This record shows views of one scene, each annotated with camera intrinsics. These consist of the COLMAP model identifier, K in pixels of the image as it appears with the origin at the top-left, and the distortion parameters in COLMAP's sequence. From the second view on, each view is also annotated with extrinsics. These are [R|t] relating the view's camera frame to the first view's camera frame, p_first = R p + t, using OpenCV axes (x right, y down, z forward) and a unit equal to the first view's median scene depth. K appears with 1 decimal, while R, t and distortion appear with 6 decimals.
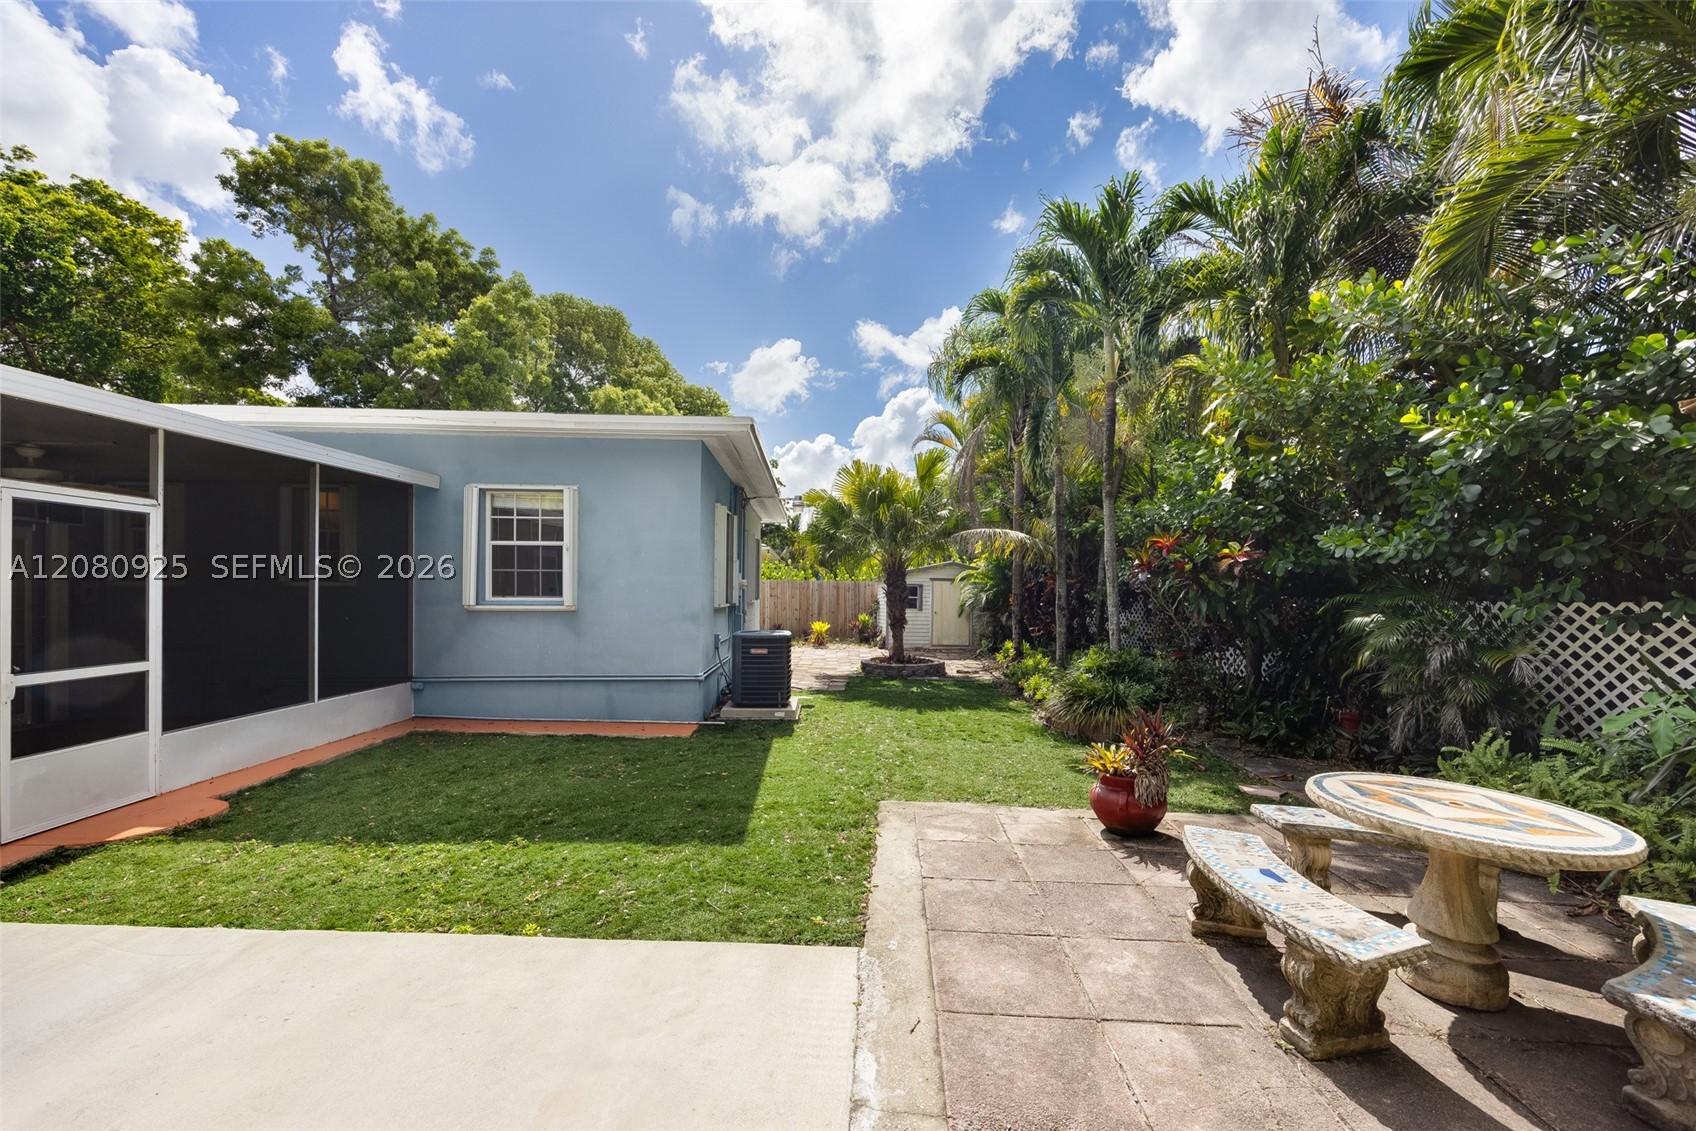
lens RADIAL K [[684.3, 0, 857.8], [0, 684.3, 581.6], [0, 0, 1]] dist [0.002812, -0.000007]
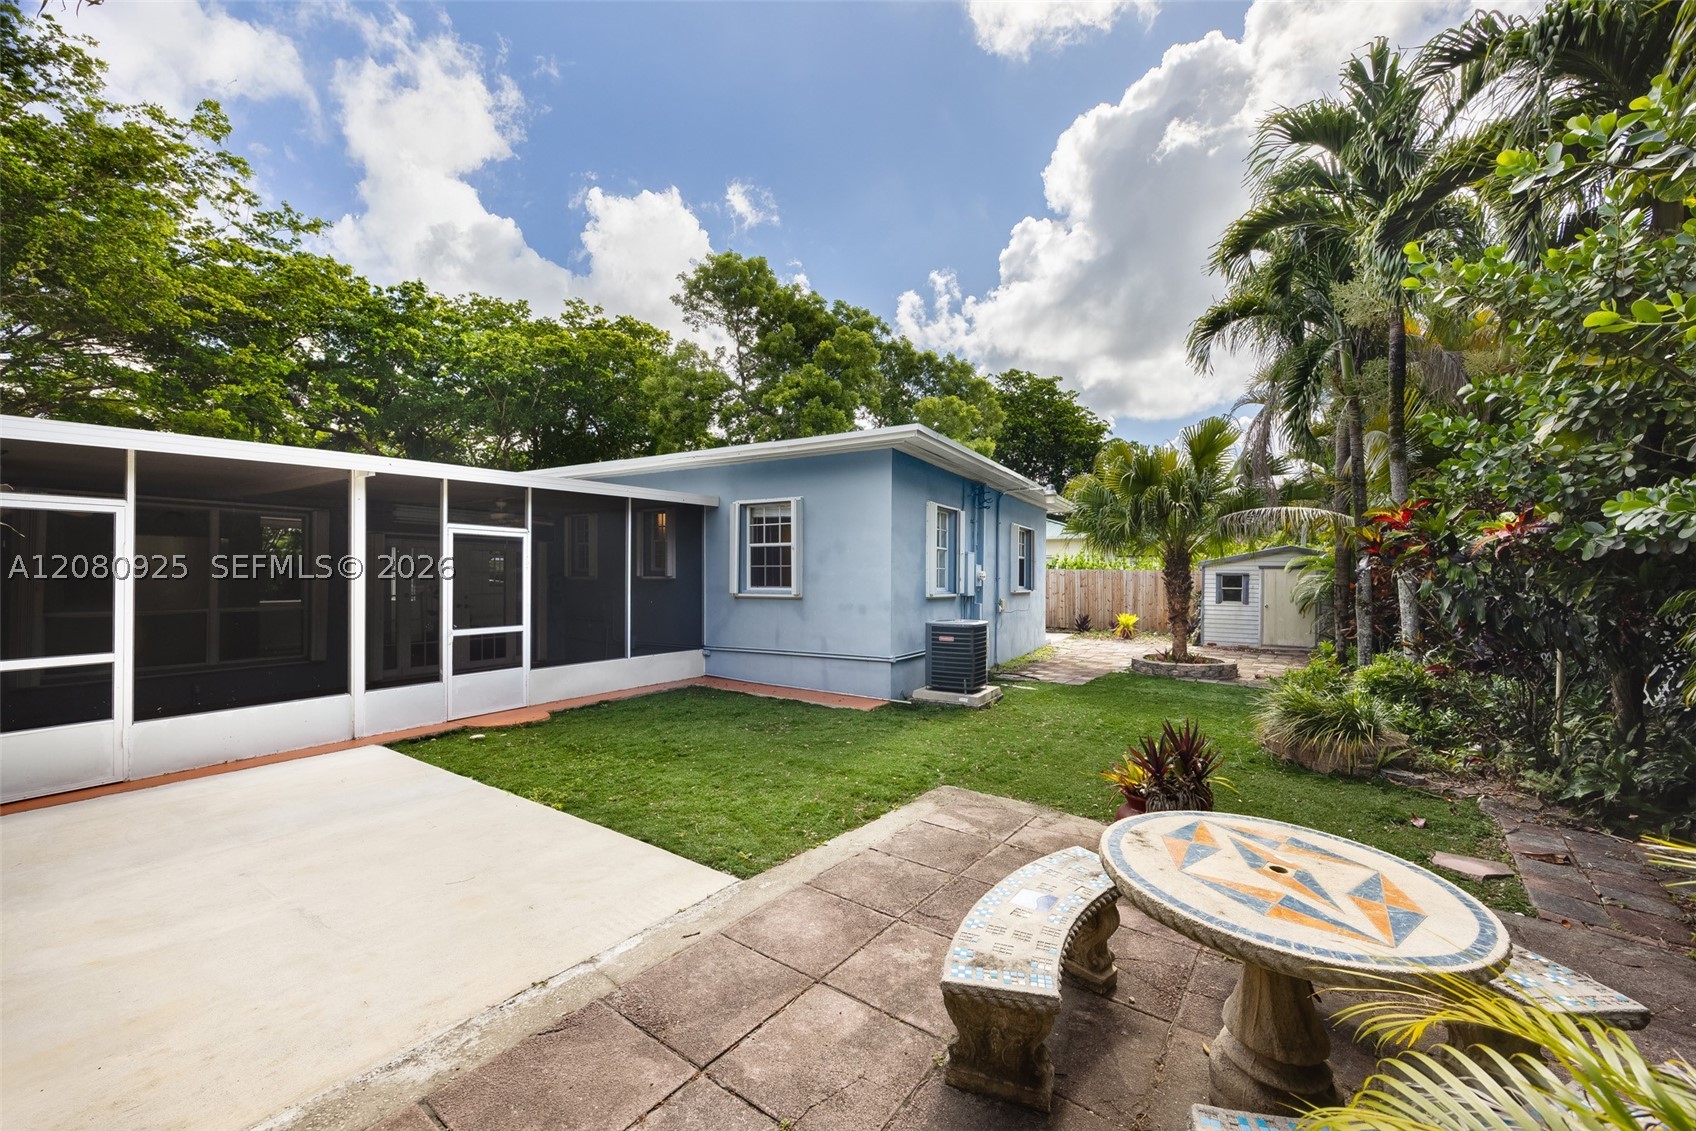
lens RADIAL K [[675.2, 0, 848.0], [0, 675.2, 565.5], [0, 0, 1]] dist [0.000566, 0.000256]
pose [[0.830078, -0.014906, -0.557448, 0.369124], [0.010457, 0.999883, -0.011165, -0.002429], [0.557550, 0.003439, 0.830137, 0.050116]]
